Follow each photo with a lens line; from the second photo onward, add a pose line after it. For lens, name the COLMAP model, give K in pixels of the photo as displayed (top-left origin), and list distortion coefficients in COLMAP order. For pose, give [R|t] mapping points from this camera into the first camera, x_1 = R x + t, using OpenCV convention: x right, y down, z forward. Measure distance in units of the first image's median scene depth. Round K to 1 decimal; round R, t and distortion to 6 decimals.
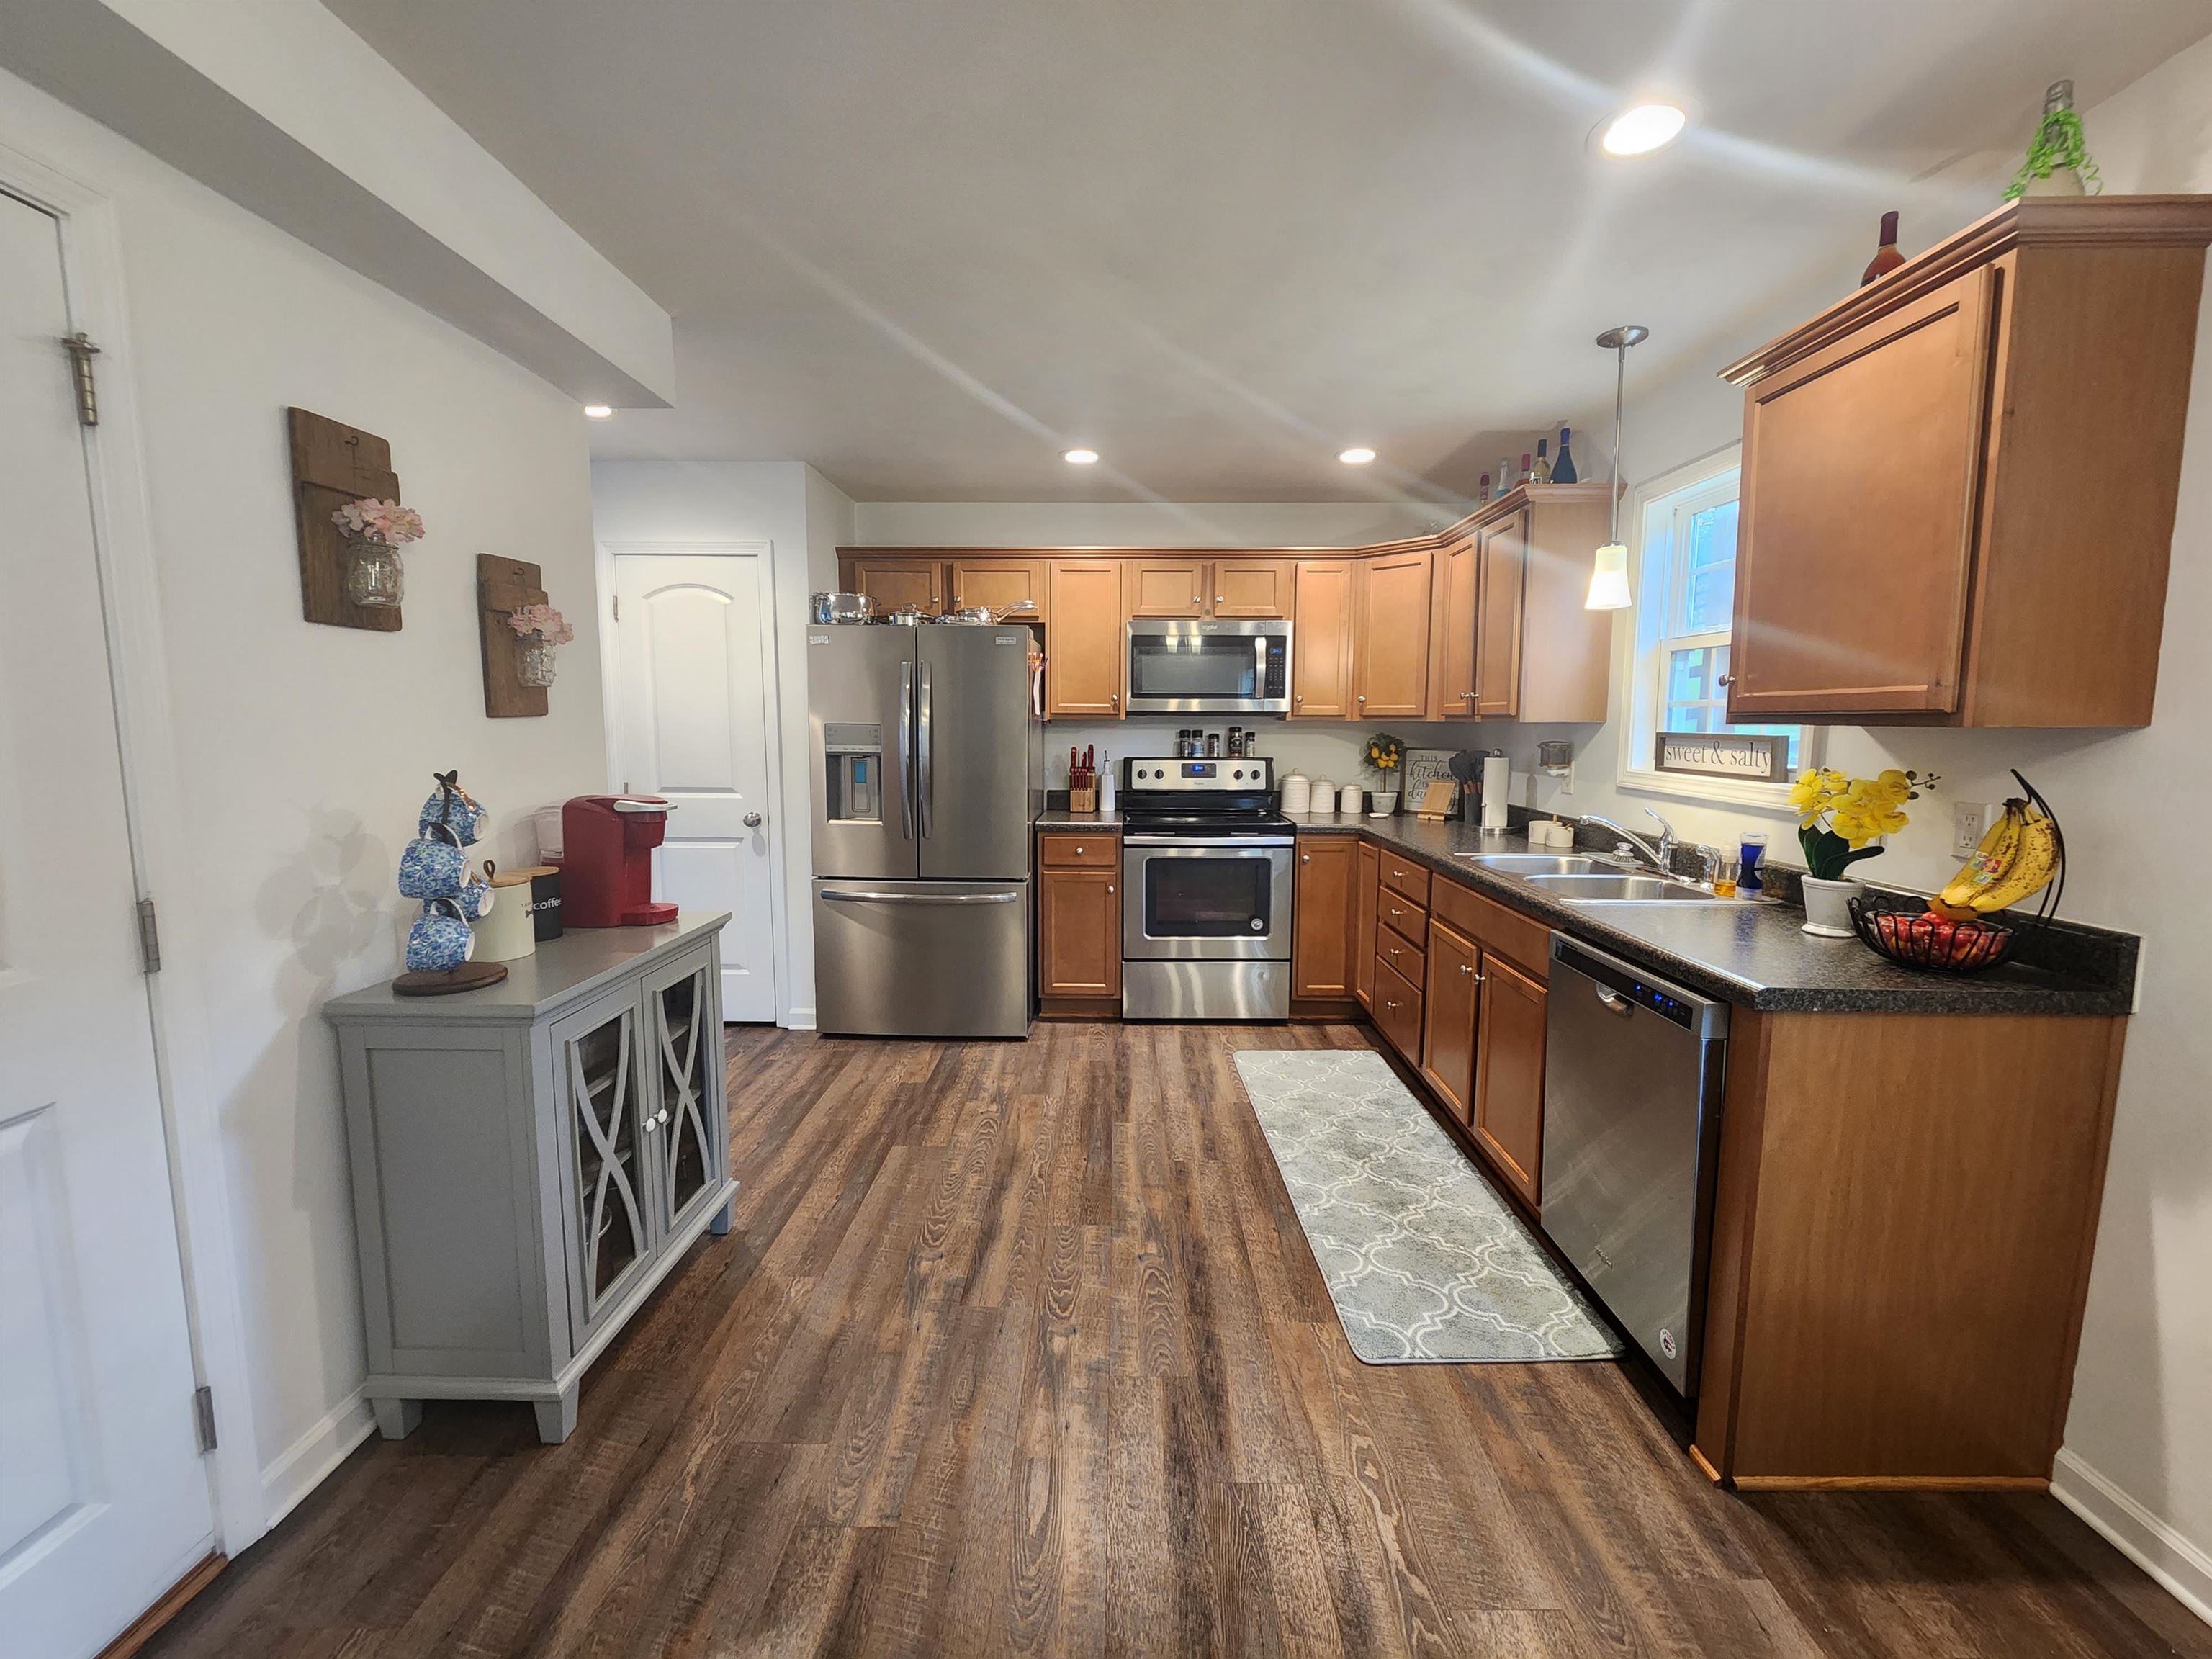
lens RADIAL K [[904.5, 0, 1113.9], [0, 904.5, 826.0], [0, 0, 1]] dist [-0.000609, -0.001585]
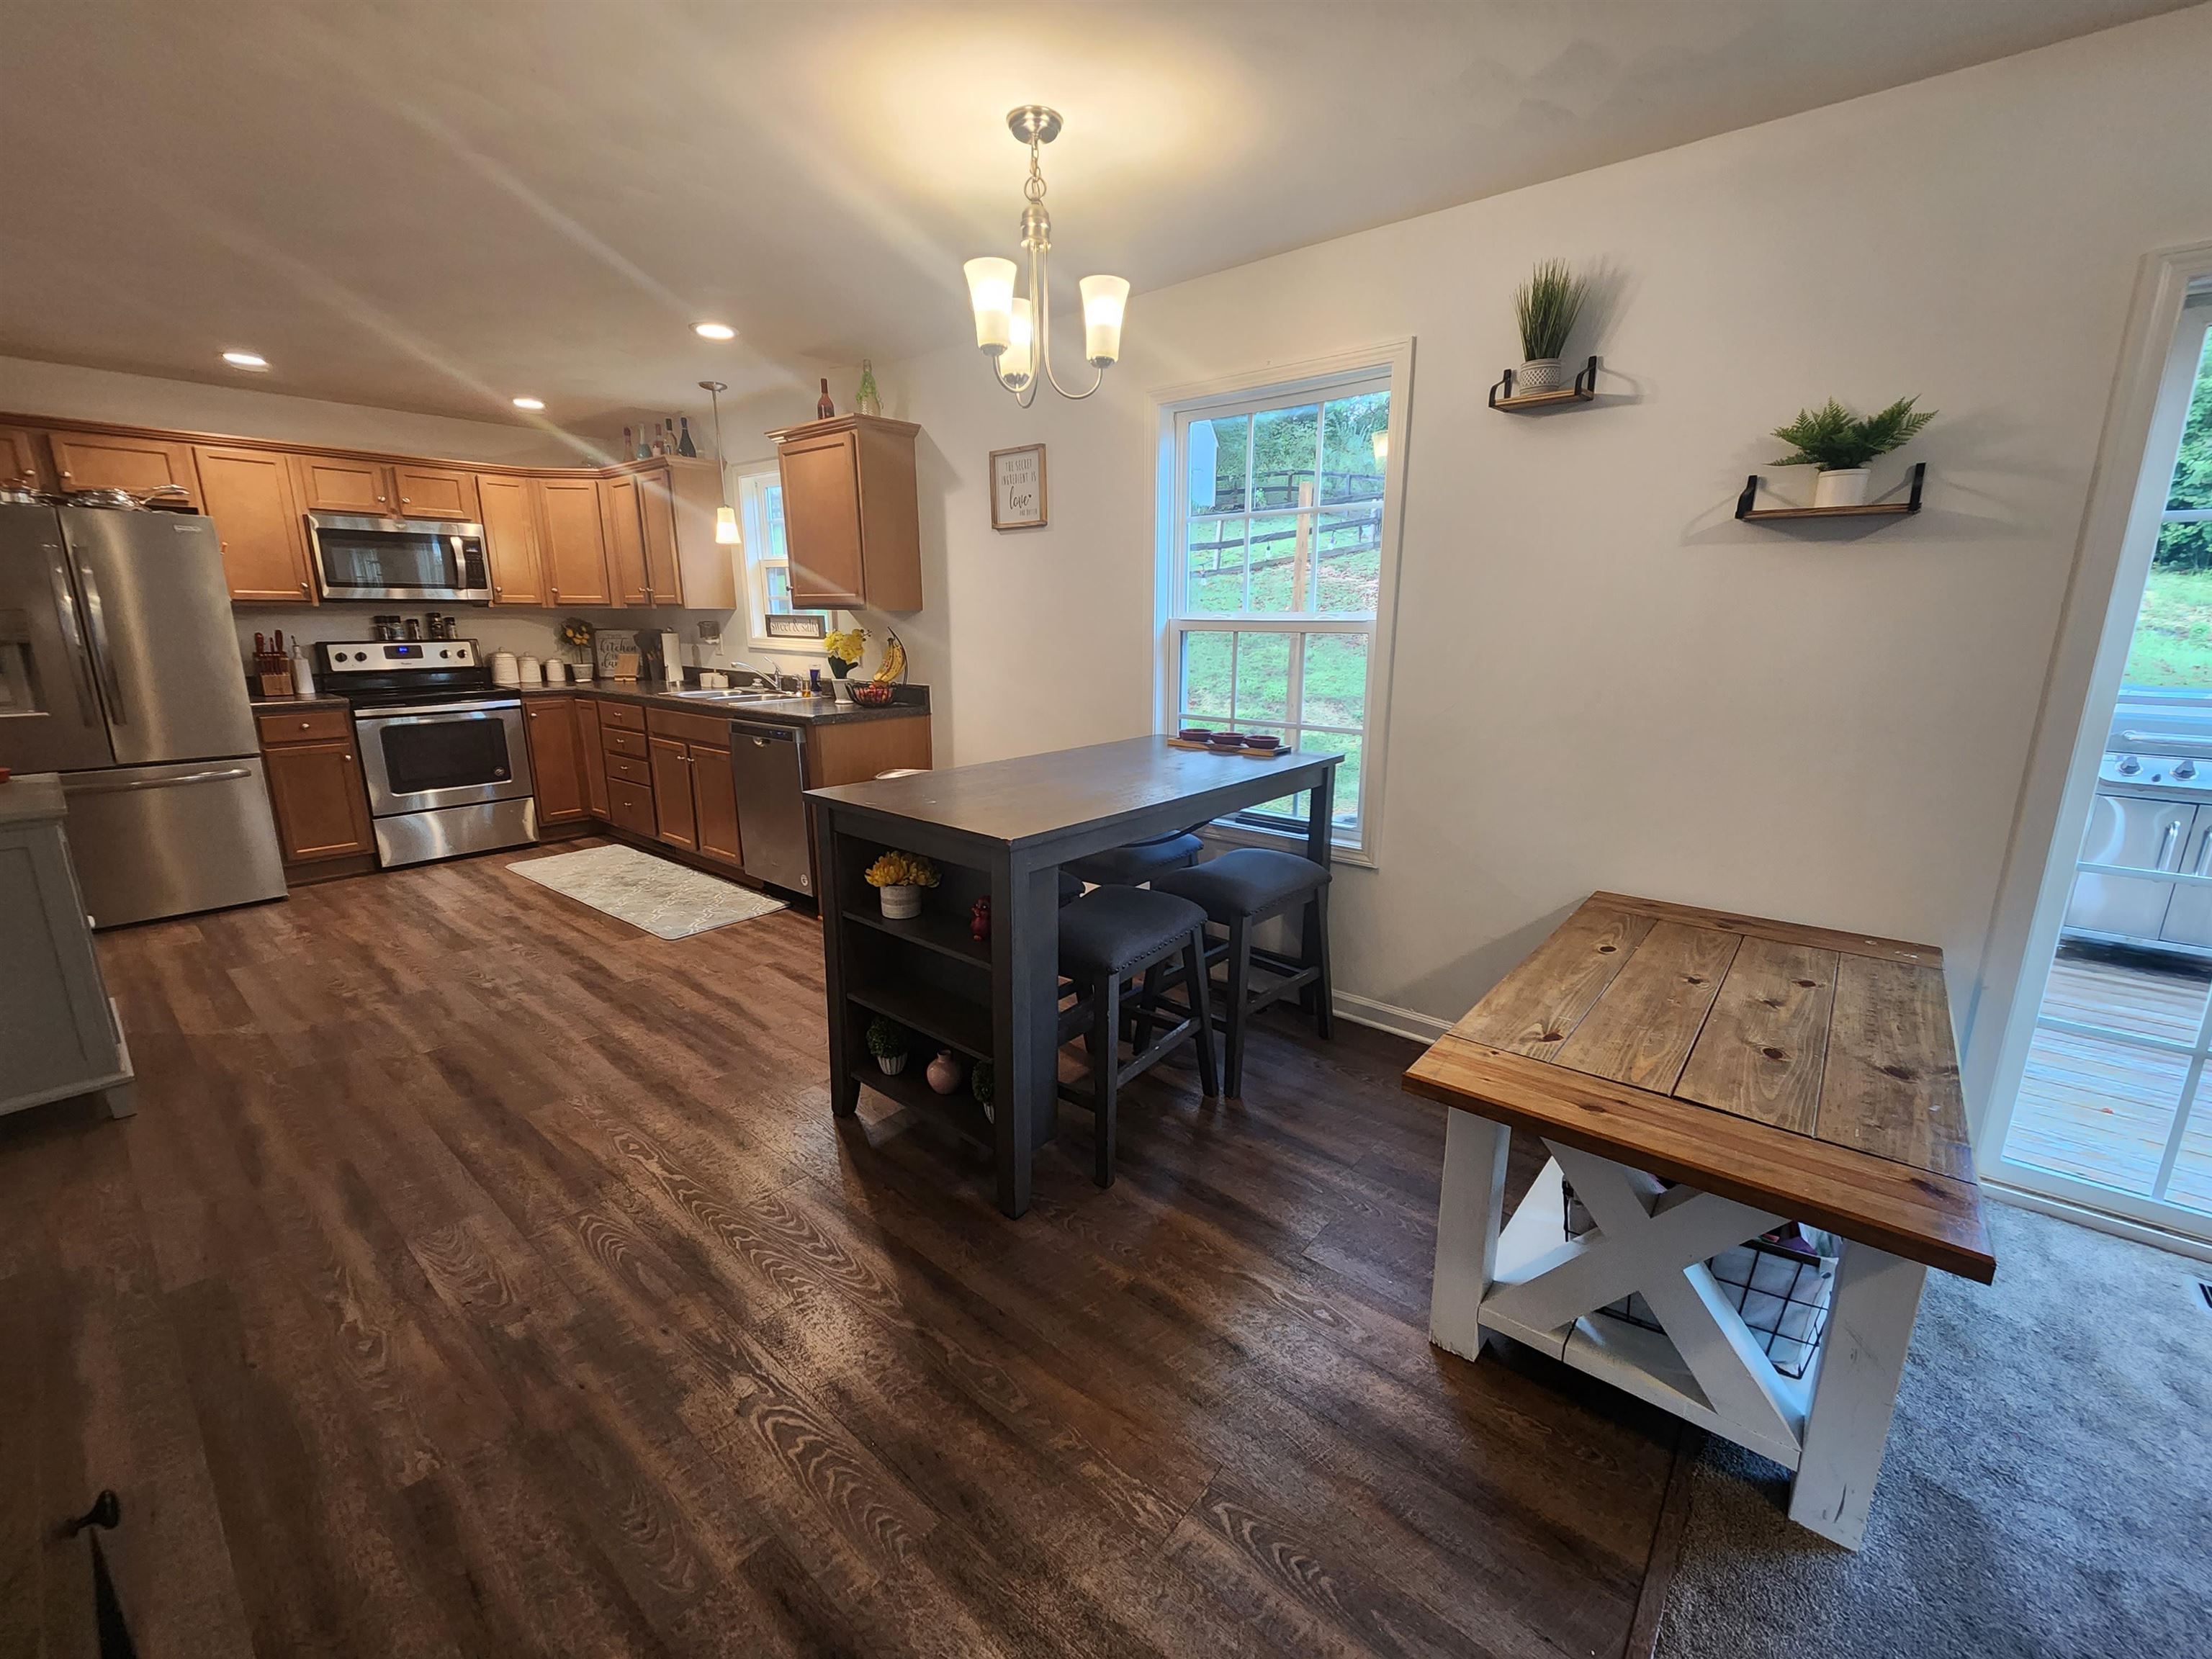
lens RADIAL K [[904.5, 0, 1108.7], [0, 904.5, 824.2], [0, 0, 1]] dist [-0.000609, -0.001585]
pose [[0.635465, -0.176355, 0.751721, -0.265721], [0.086975, 0.983720, 0.157258, 0.056787], [-0.767216, -0.034550, 0.640458, -0.471017]]
